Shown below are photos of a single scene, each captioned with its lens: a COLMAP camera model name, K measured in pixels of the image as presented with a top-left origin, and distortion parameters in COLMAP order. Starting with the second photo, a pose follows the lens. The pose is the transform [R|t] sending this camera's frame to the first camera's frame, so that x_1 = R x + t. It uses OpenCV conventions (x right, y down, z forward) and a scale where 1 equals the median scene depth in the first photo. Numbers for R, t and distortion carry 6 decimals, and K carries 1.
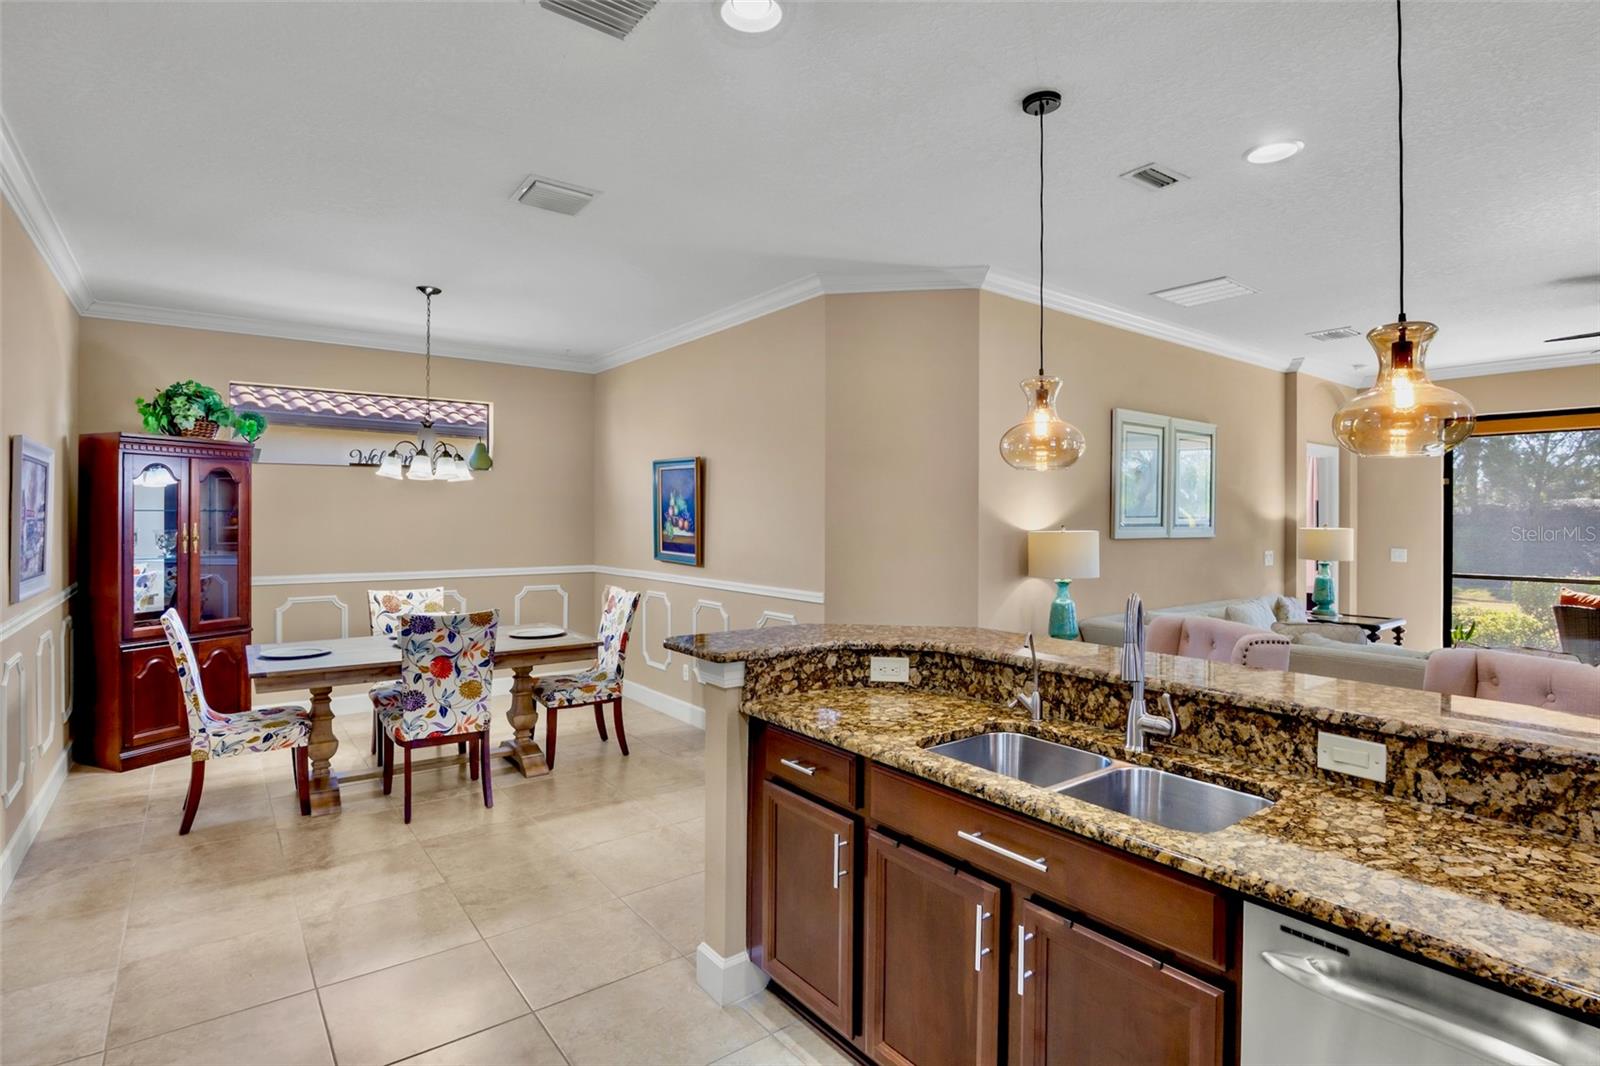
lens RADIAL K [[789.8, 0, 797.7], [0, 789.8, 513.2], [0, 0, 1]] dist [-0.020030, -0.000265]
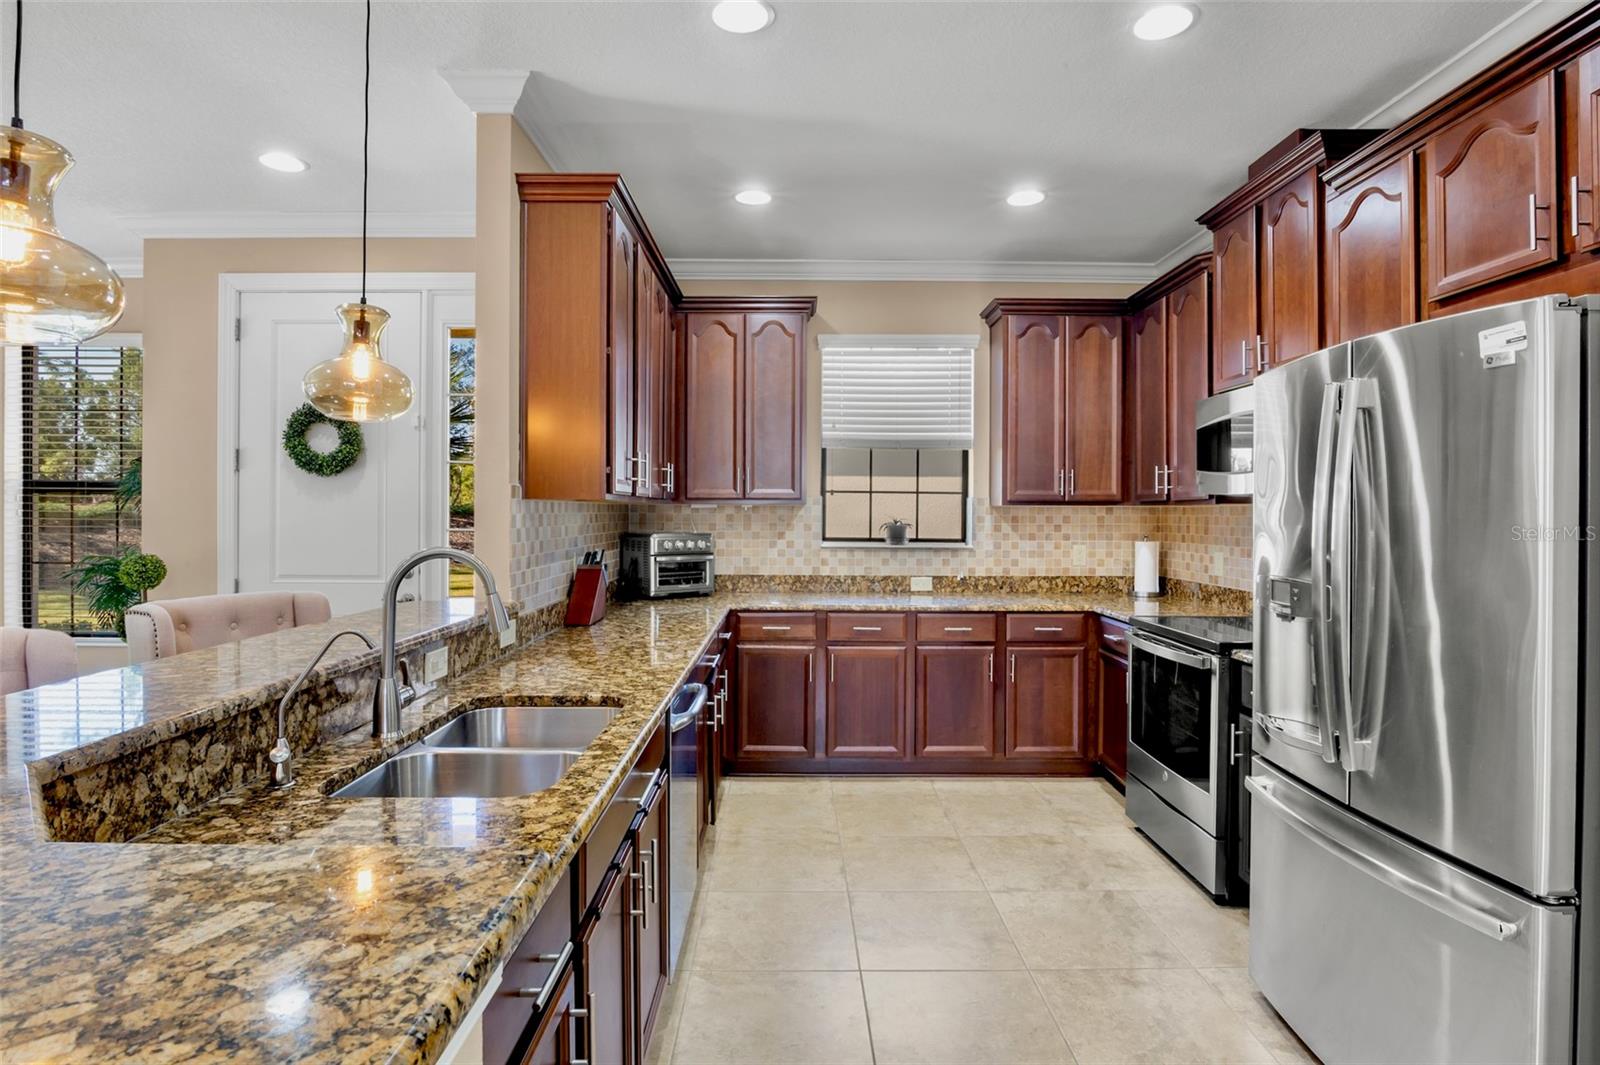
lens RADIAL K [[814.5, 0, 797.4], [0, 814.5, 511.2], [0, 0, 1]] dist [-0.019107, 0.000486]
pose [[-0.799159, -0.003182, 0.601111, -0.359009], [-0.004953, 0.999987, -0.001292, 0.048136], [-0.601099, -0.004009, -0.799164, 1.176485]]
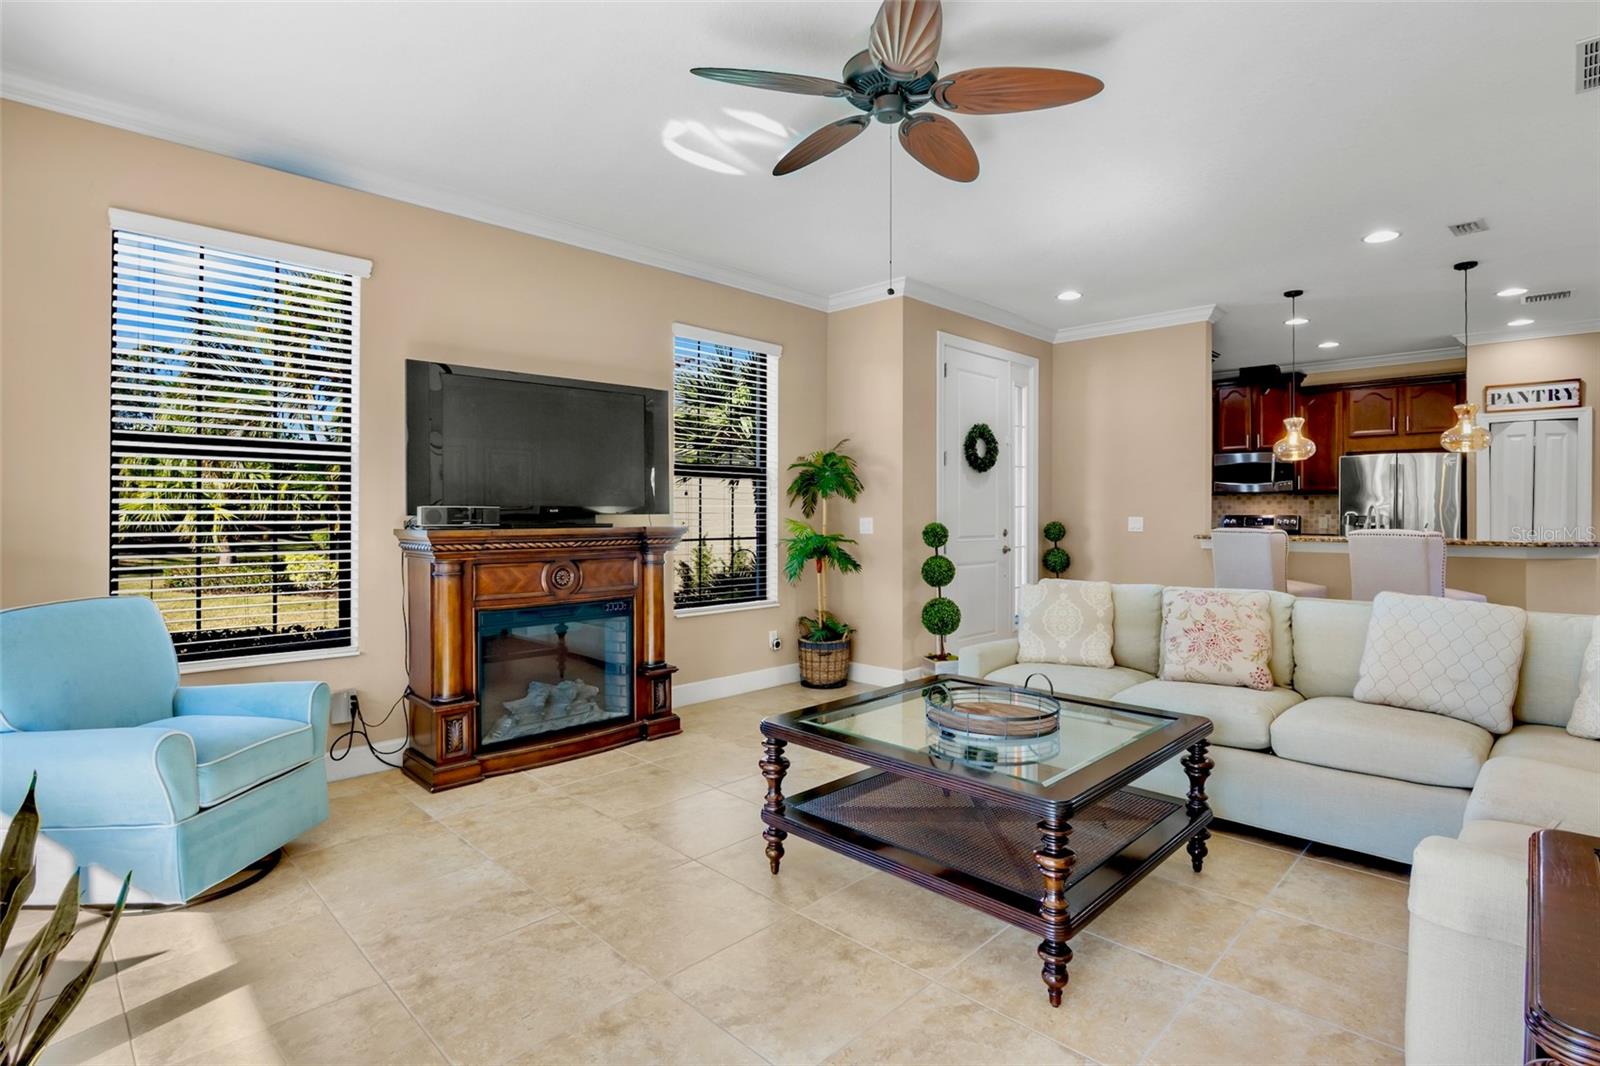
lens RADIAL K [[801.8, 0, 793.4], [0, 801.8, 525.8], [0, 0, 1]] dist [-0.015470, 0.000031]
pose [[-0.988265, 0.000286, -0.152747, 2.359994], [-0.000886, 0.999971, 0.007603, 0.129920], [0.152745, 0.007650, -0.988236, 2.836914]]
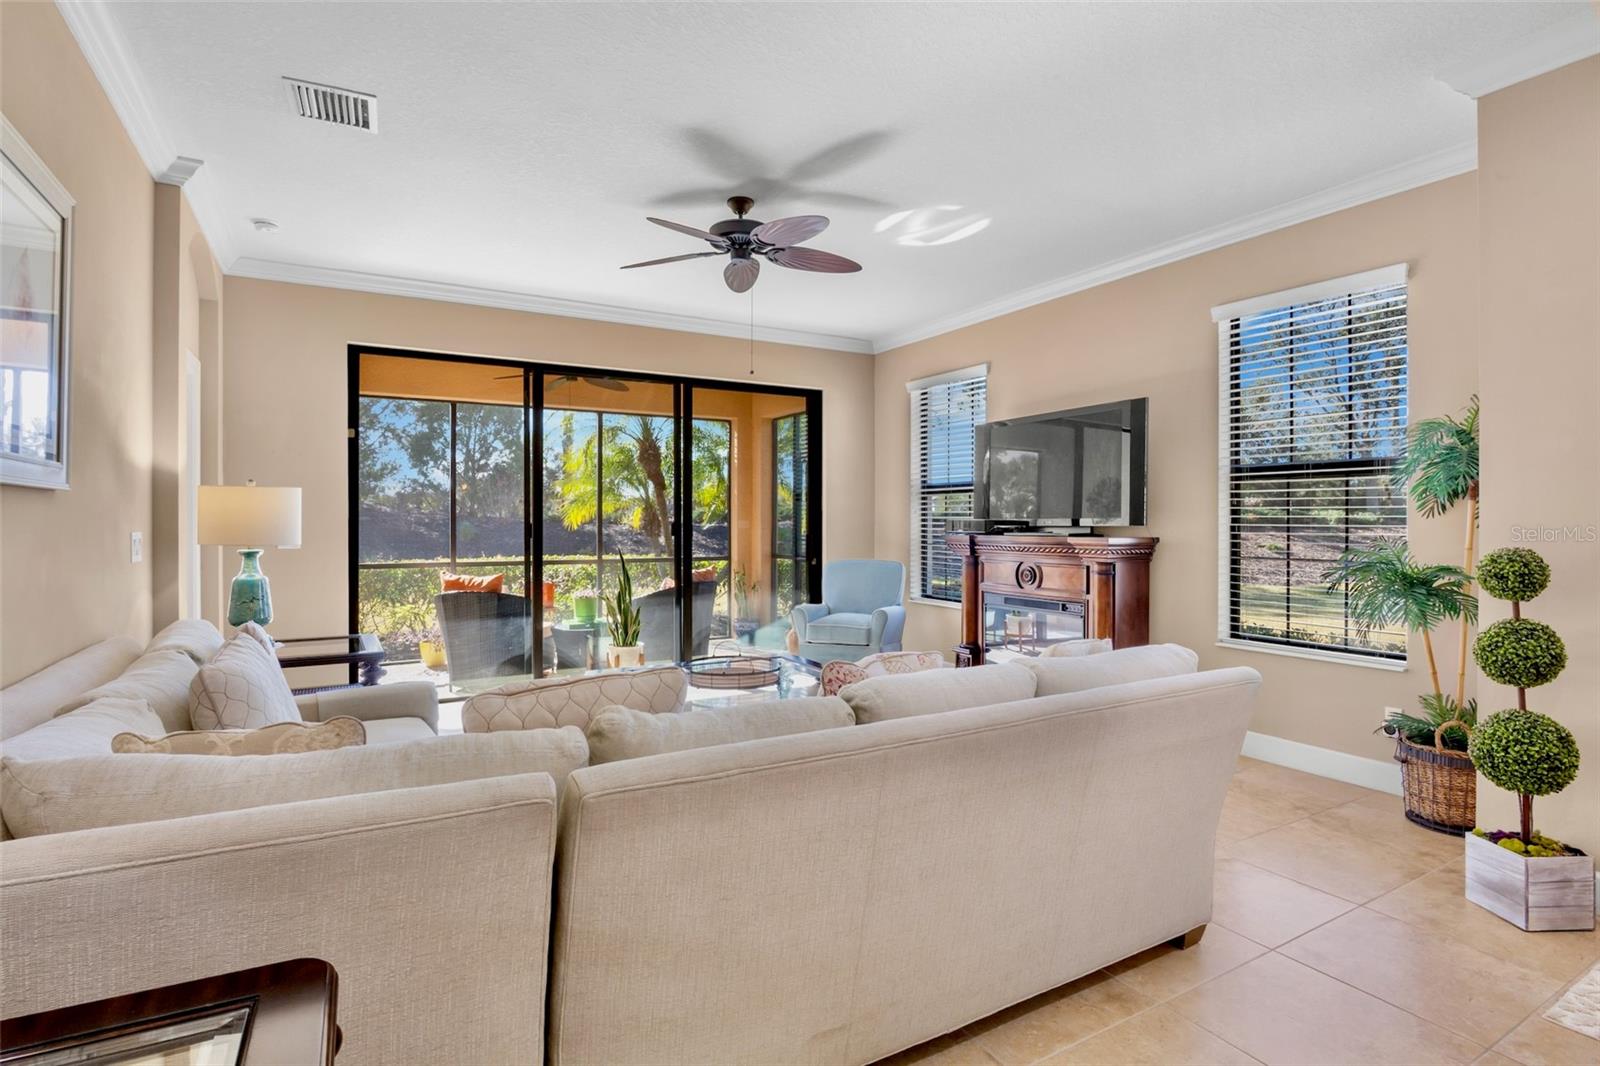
lens RADIAL K [[801.8, 0, 793.4], [0, 801.8, 525.8], [0, 0, 1]] dist [-0.015470, 0.000031]
pose [[0.134105, -0.008974, 0.990926, 0.476919], [-0.005466, 0.999937, 0.009795, 0.103495], [-0.990952, -0.006730, 0.134048, 1.478923]]
